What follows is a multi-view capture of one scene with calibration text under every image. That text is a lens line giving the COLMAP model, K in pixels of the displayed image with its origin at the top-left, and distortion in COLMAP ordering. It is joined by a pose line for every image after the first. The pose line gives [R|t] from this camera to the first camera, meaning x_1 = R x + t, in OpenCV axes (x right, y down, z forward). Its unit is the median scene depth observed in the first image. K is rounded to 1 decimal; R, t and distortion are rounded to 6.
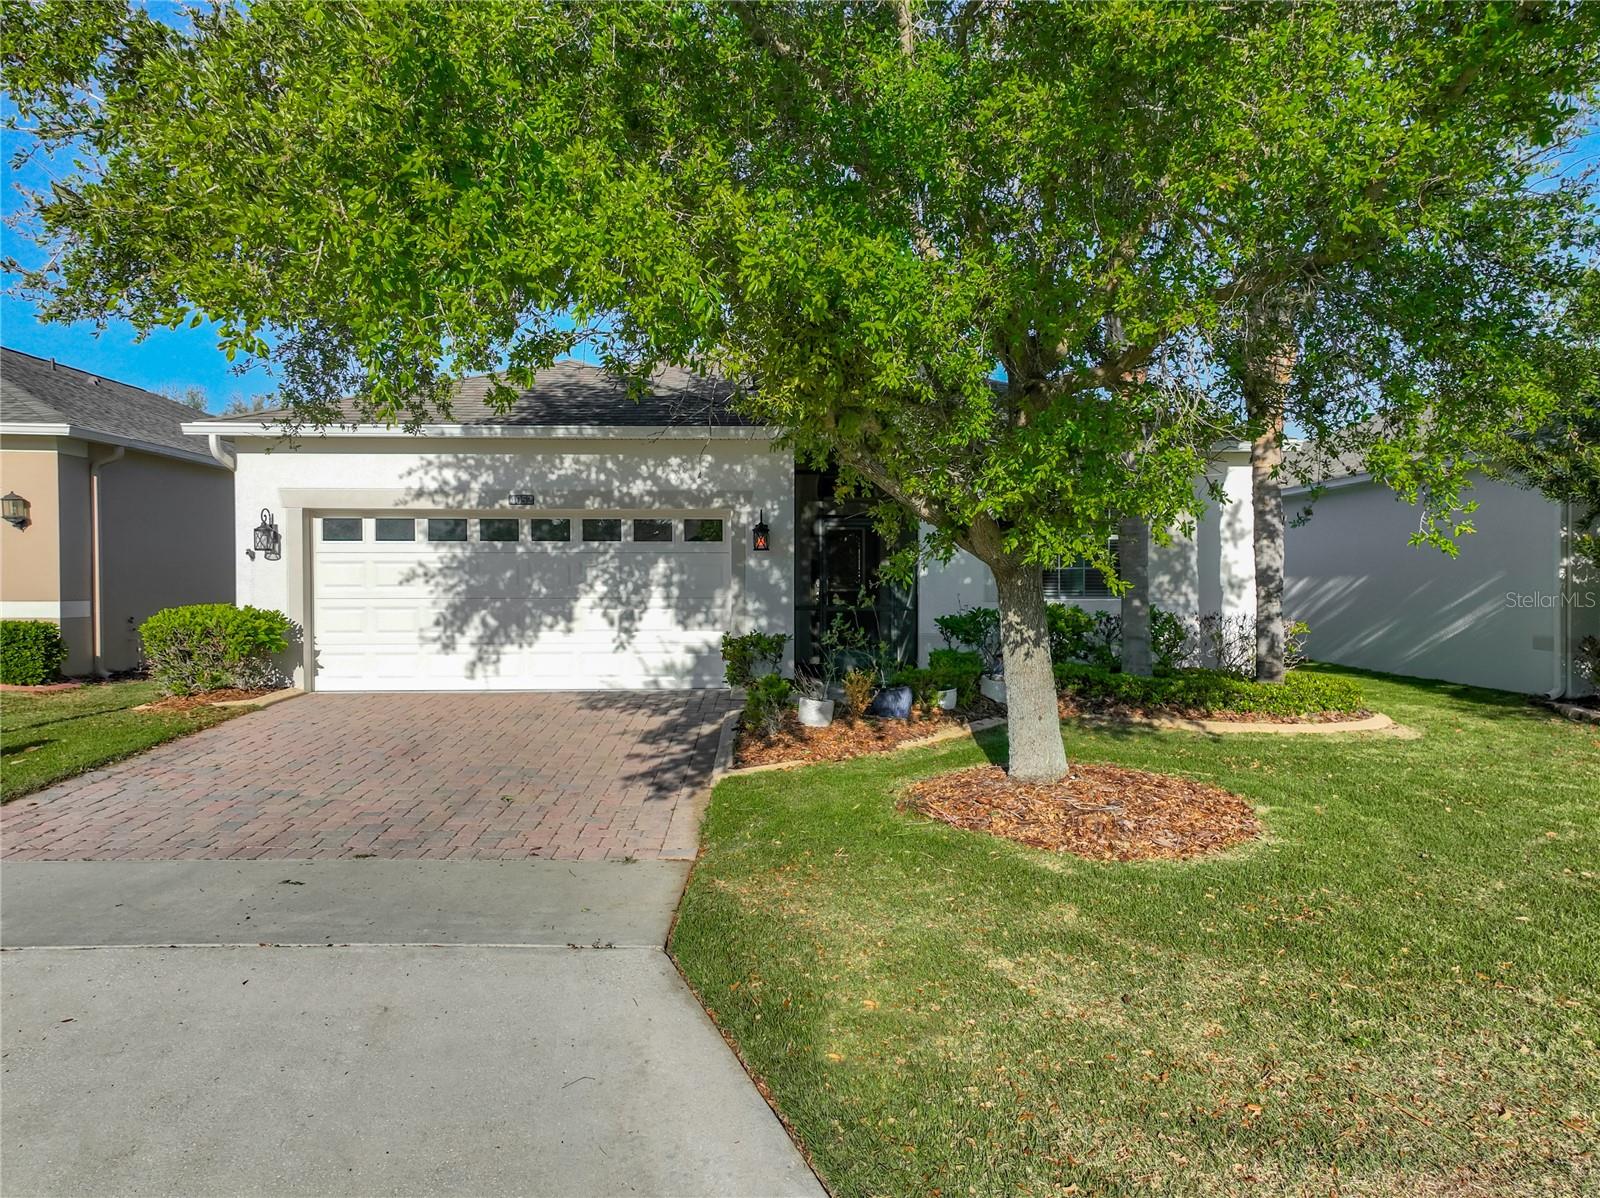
lens RADIAL K [[1120.2, 0, 804.2], [0, 1120.2, 551.1], [0, 0, 1]] dist [0.106186, 0.000539]
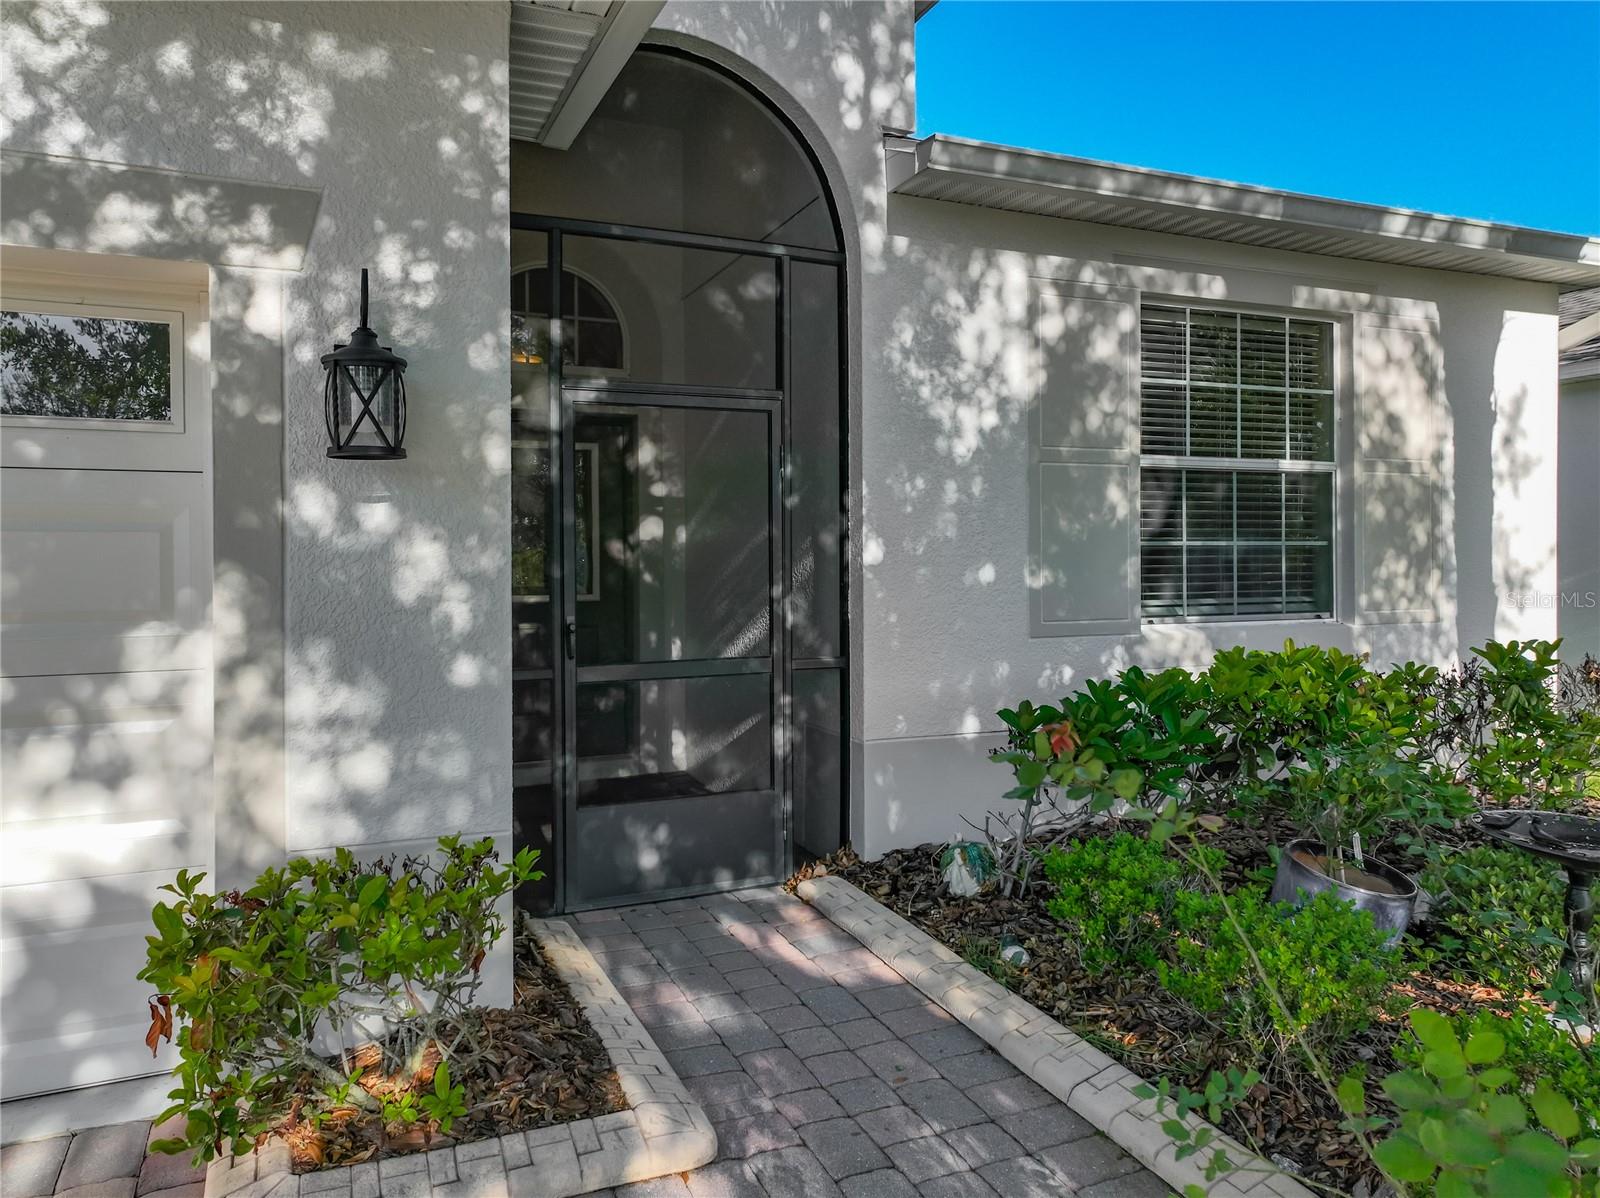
lens RADIAL K [[1143.7, 0, 822.5], [0, 1143.7, 554.1], [0, 0, 1]] dist [0.041641, 0.001650]
pose [[0.928566, -0.000542, 0.371168, -0.036941], [-0.006346, 0.999830, 0.017335, 0.014563], [-0.371114, -0.018452, 0.928404, 0.735576]]
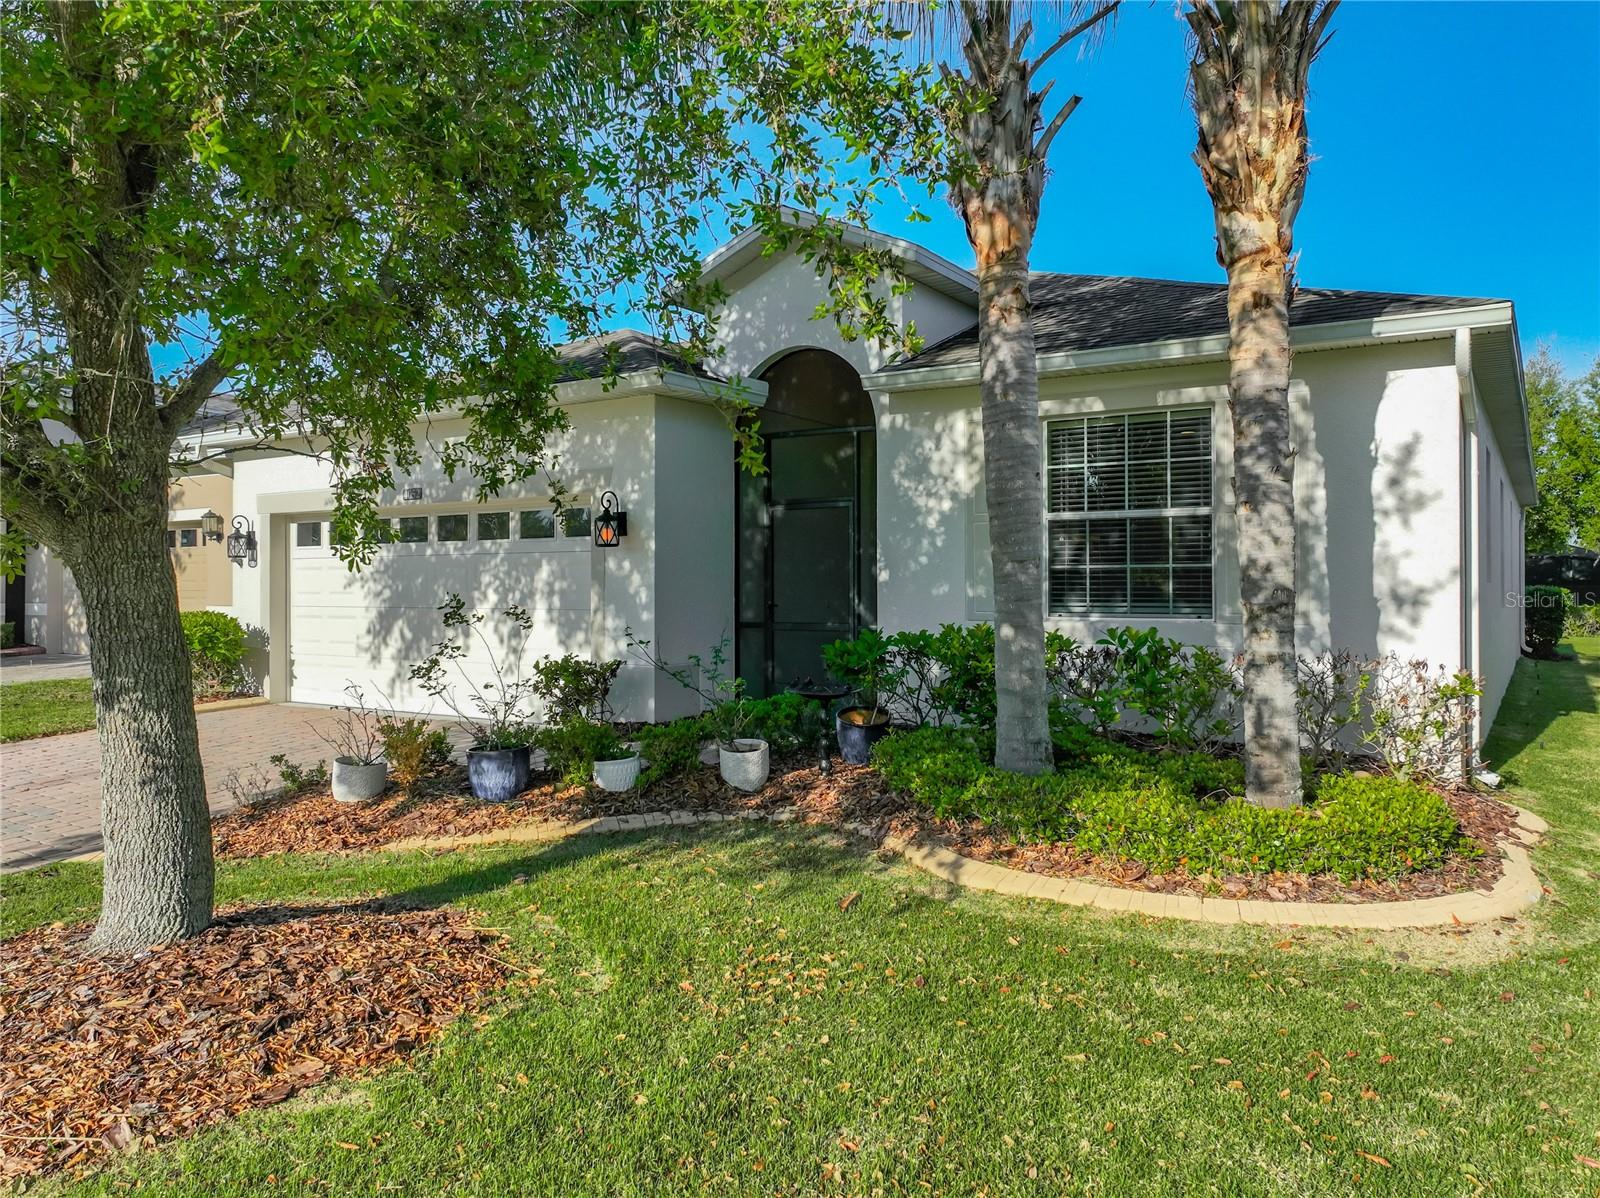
lens RADIAL K [[1143.7, 0, 822.5], [0, 1143.7, 554.1], [0, 0, 1]] dist [0.041641, 0.001650]
pose [[0.828167, -0.015274, -0.560274, 0.488720], [0.013166, 0.999883, -0.007798, 0.011061], [0.560327, -0.000918, 0.828271, 0.441119]]
